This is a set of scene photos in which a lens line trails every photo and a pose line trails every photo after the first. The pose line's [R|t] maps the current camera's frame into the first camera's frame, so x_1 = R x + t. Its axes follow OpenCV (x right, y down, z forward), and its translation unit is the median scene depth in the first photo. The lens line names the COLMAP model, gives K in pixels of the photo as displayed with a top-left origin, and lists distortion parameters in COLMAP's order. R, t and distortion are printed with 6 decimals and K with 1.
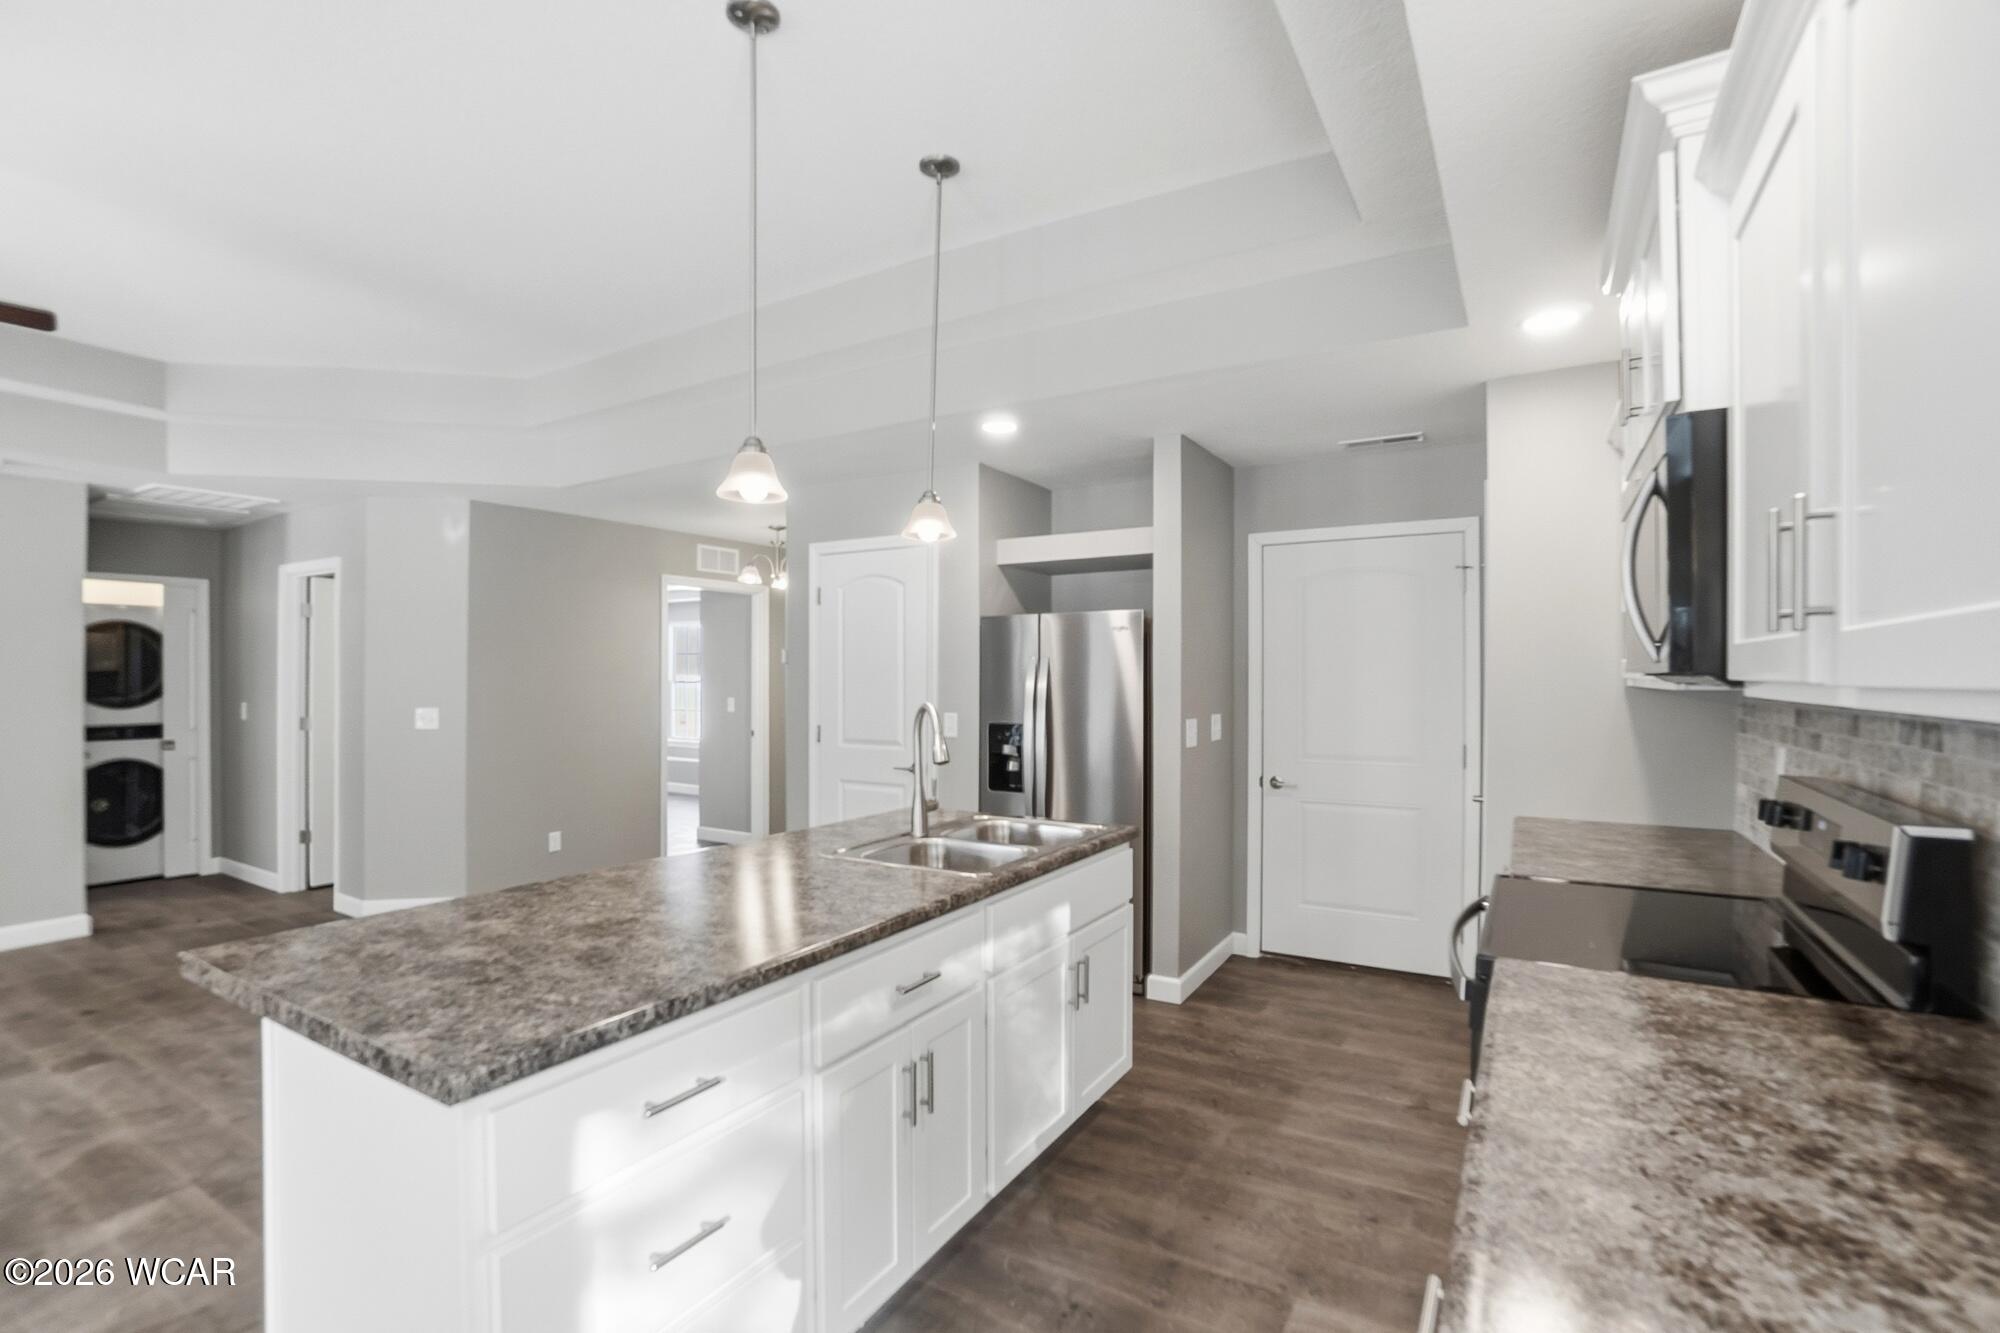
lens RADIAL K [[926.3, 0, 998.0], [0, 926.3, 677.7], [0, 0, 1]] dist [-0.065519, 0.024701]
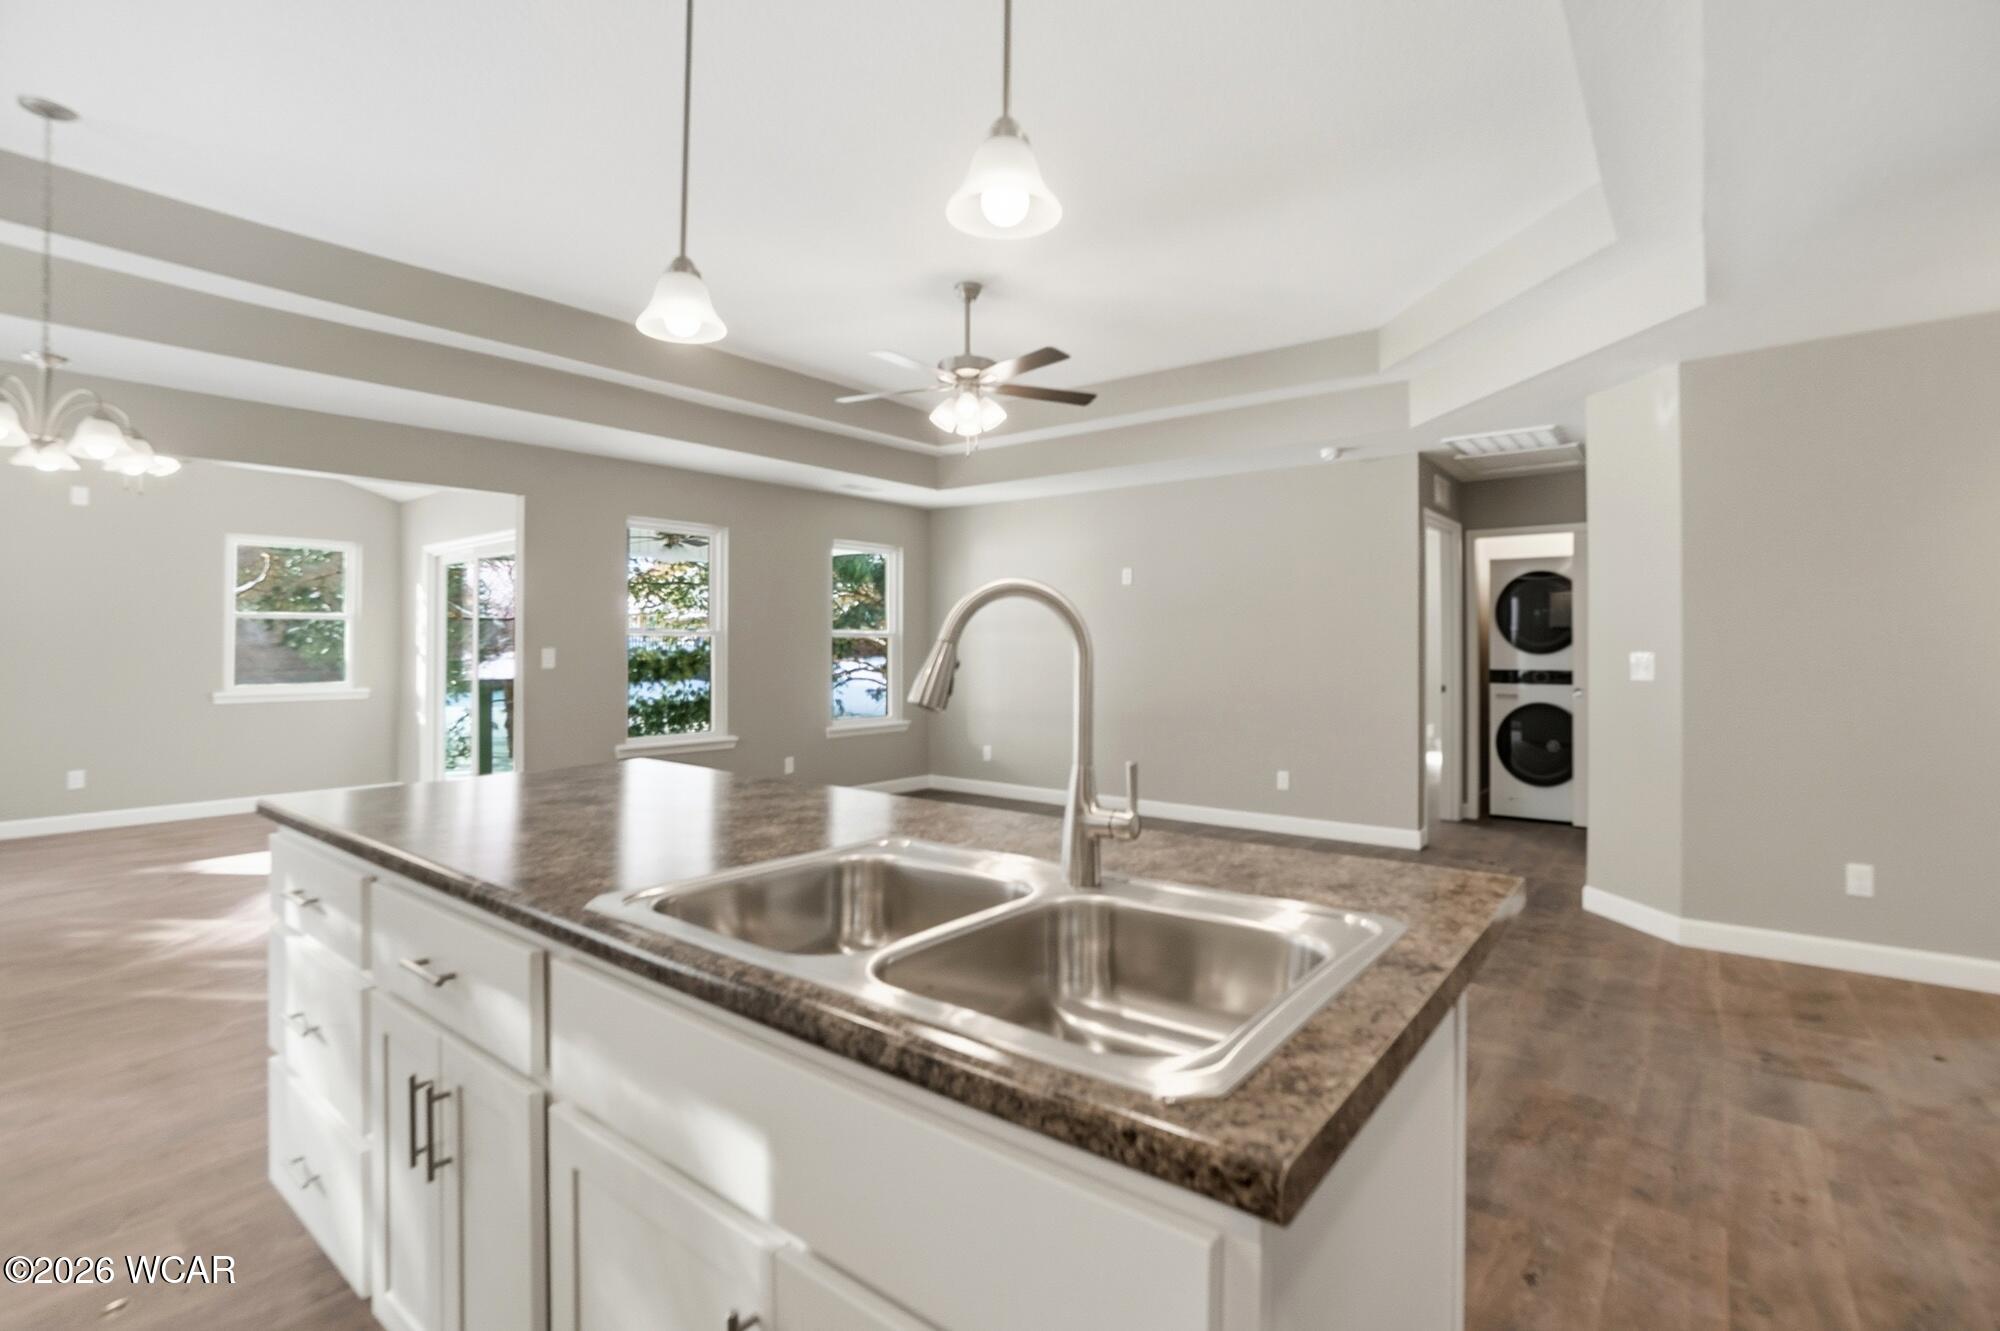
lens RADIAL K [[941.9, 0, 1000.0], [0, 941.9, 665.5], [0, 0, 1]] dist [-0.081265, 0.000229]
pose [[-0.126641, 0.022622, -0.991691, 0.264427], [0.002311, 0.999744, 0.022511, 0.036380], [0.991946, 0.000559, -0.126661, 0.841438]]
